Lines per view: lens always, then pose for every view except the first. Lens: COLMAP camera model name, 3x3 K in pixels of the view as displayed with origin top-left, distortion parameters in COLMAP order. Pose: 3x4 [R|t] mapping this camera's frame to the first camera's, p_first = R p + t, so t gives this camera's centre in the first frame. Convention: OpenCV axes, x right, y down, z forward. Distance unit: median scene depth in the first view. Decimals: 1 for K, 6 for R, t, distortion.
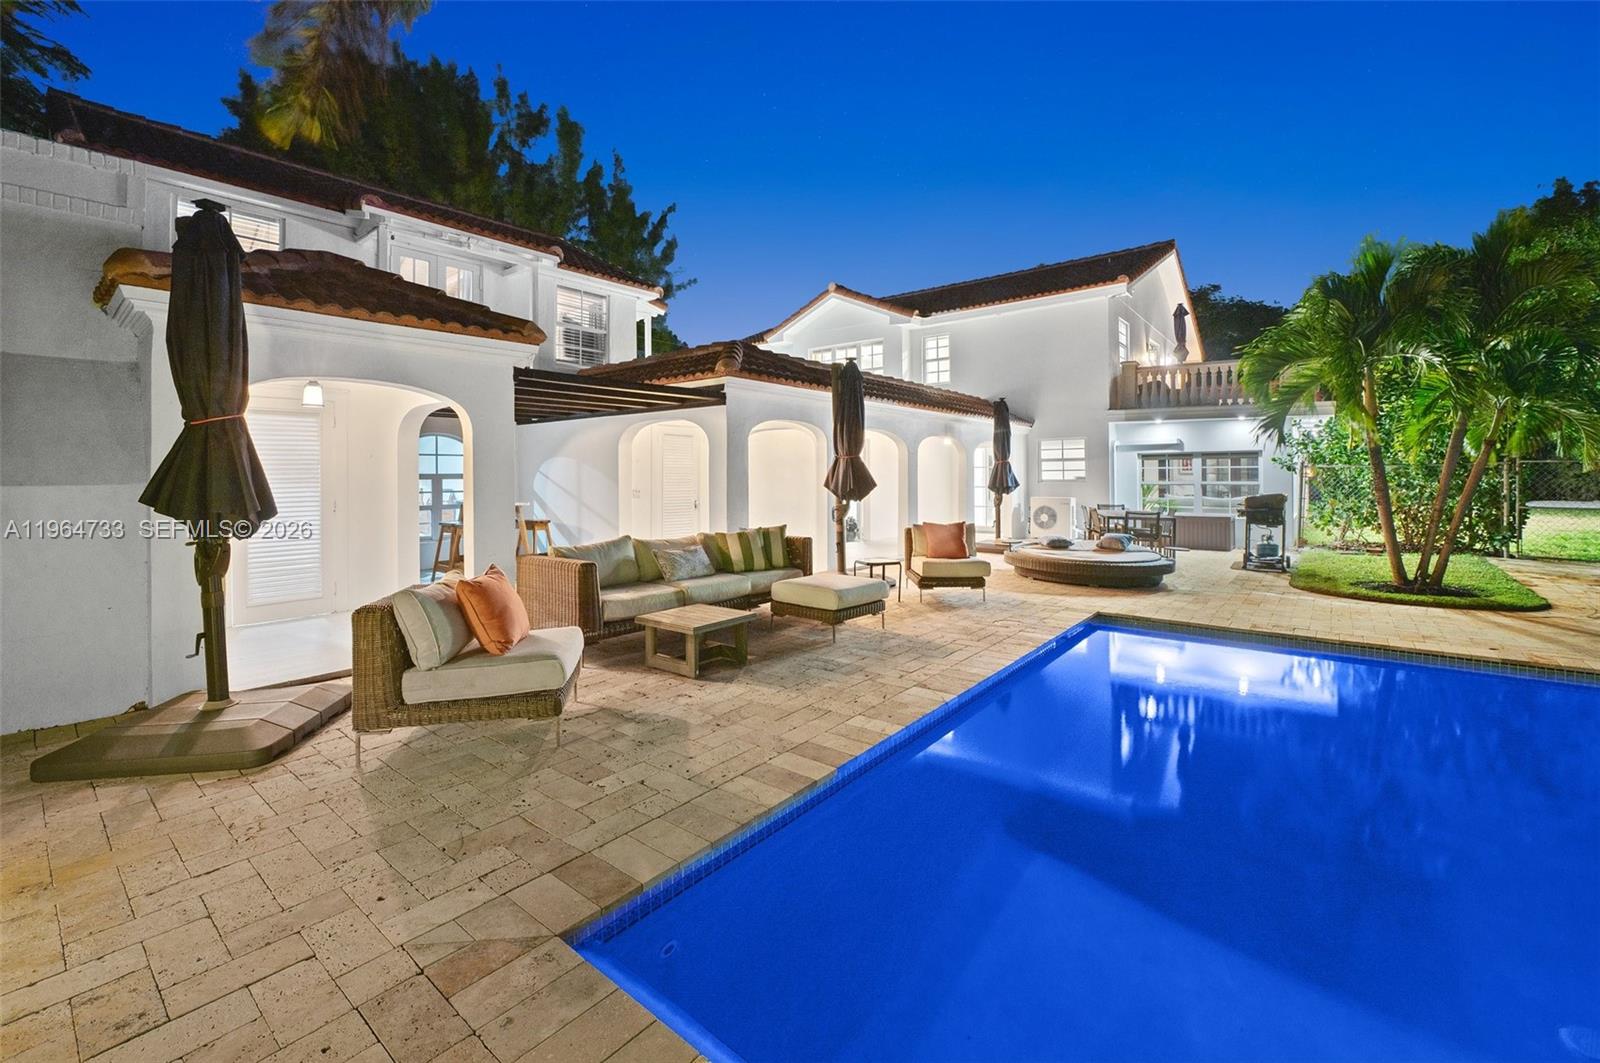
lens RADIAL K [[640.6, 0, 792.5], [0, 640.6, 478.3], [0, 0, 1]] dist [-0.018307, -0.000776]
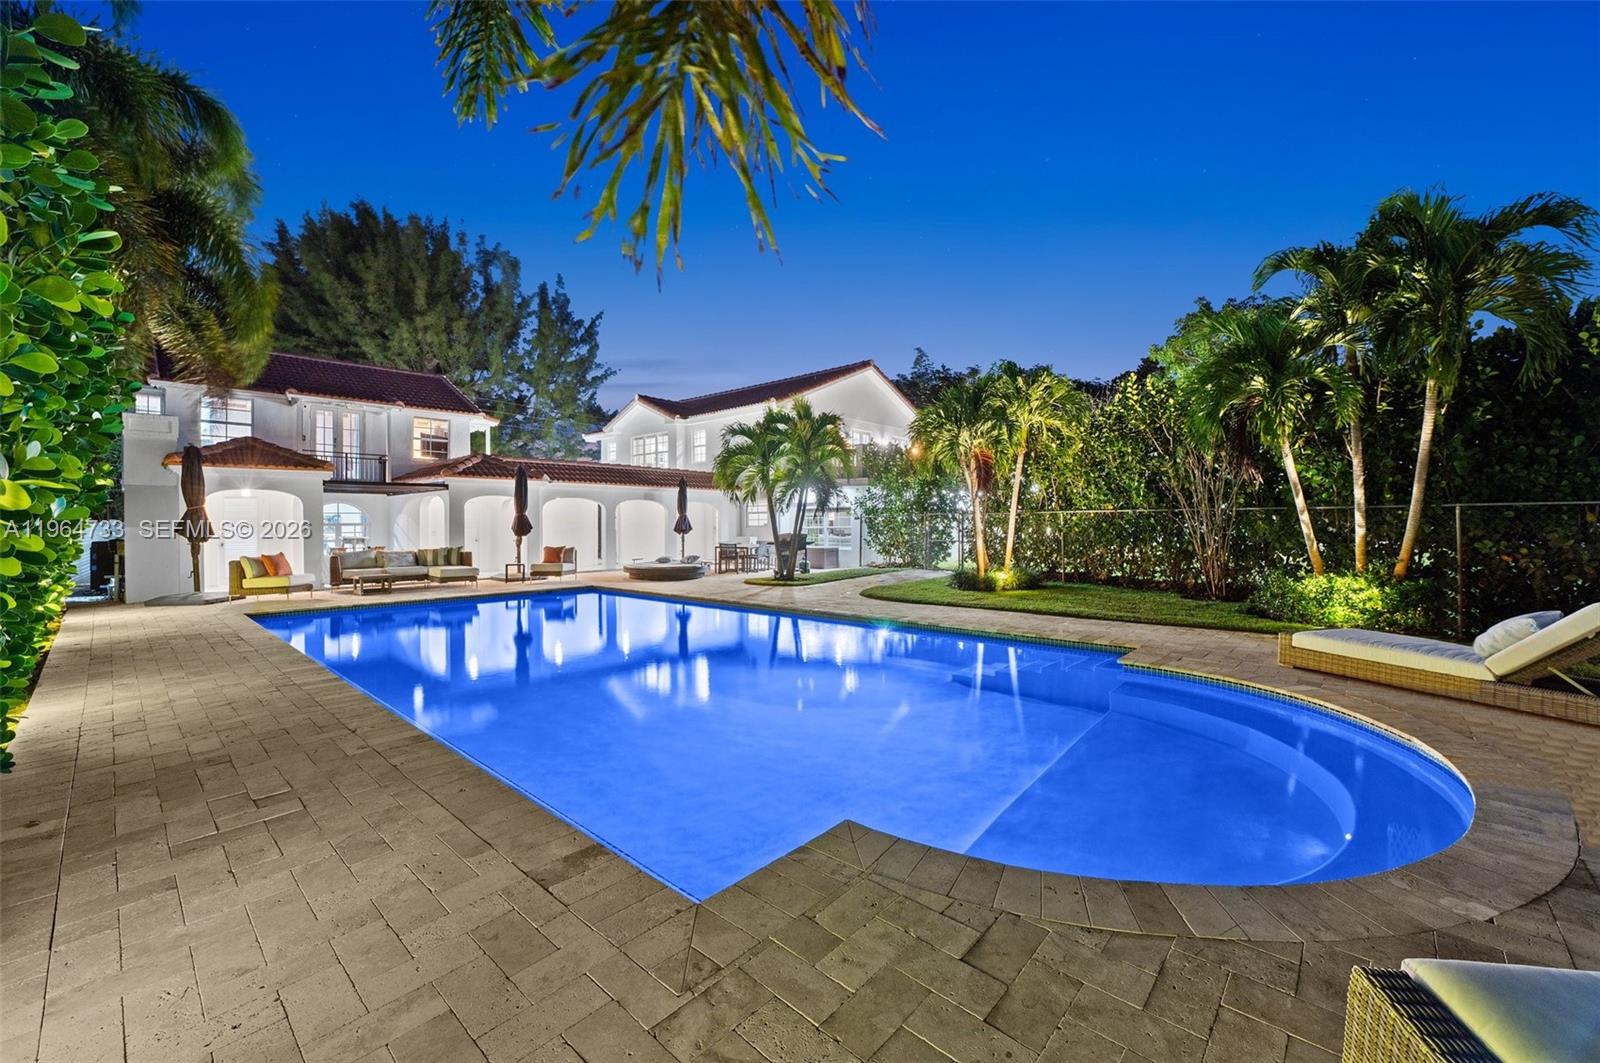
lens RADIAL K [[640.6, 0, 817.9], [0, 640.6, 534.7], [0, 0, 1]] dist [-0.018307, -0.000776]
pose [[0.998738, -0.001689, -0.050197, 0.656850], [0.002378, 0.999904, 0.013671, 0.003923], [0.050169, -0.013773, 0.998646, -0.558053]]
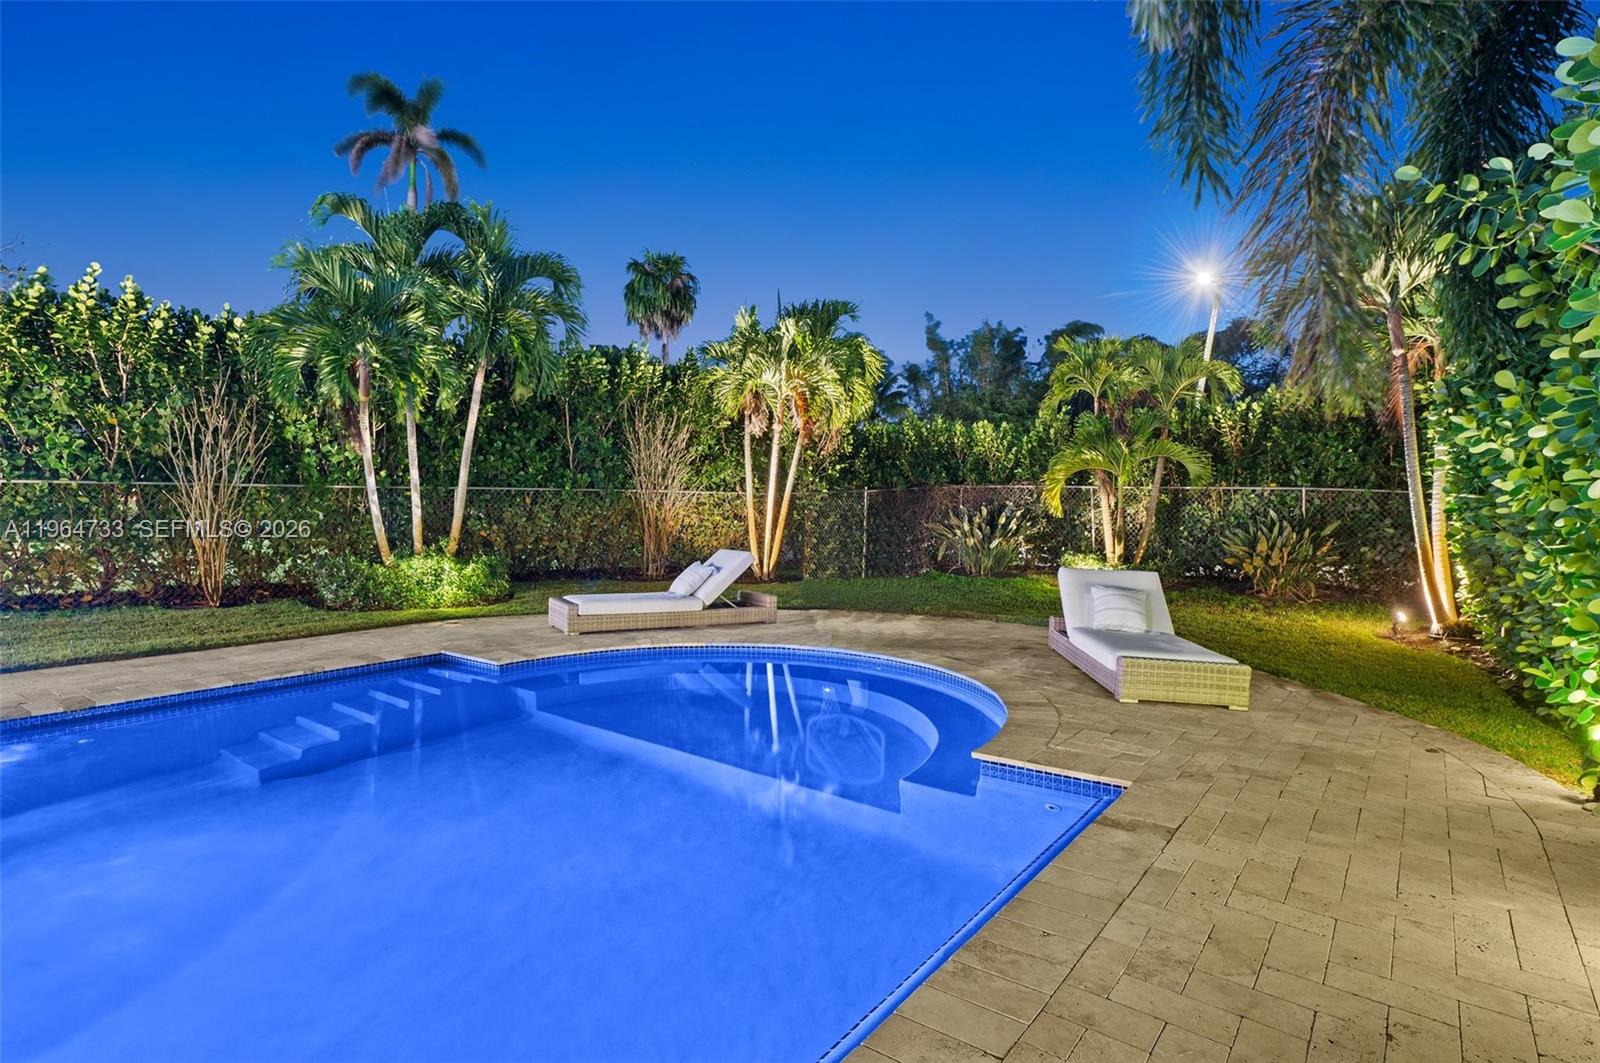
lens RADIAL K [[845.1, 0, 804.6], [0, 845.1, 517.4], [0, 0, 1]] dist [-0.002382, -0.000566]
pose [[-0.040217, -0.017016, 0.999046, 0.312773], [-0.001051, 0.999855, 0.016987, 0.000921], [-0.999190, -0.000367, -0.040229, -0.259989]]
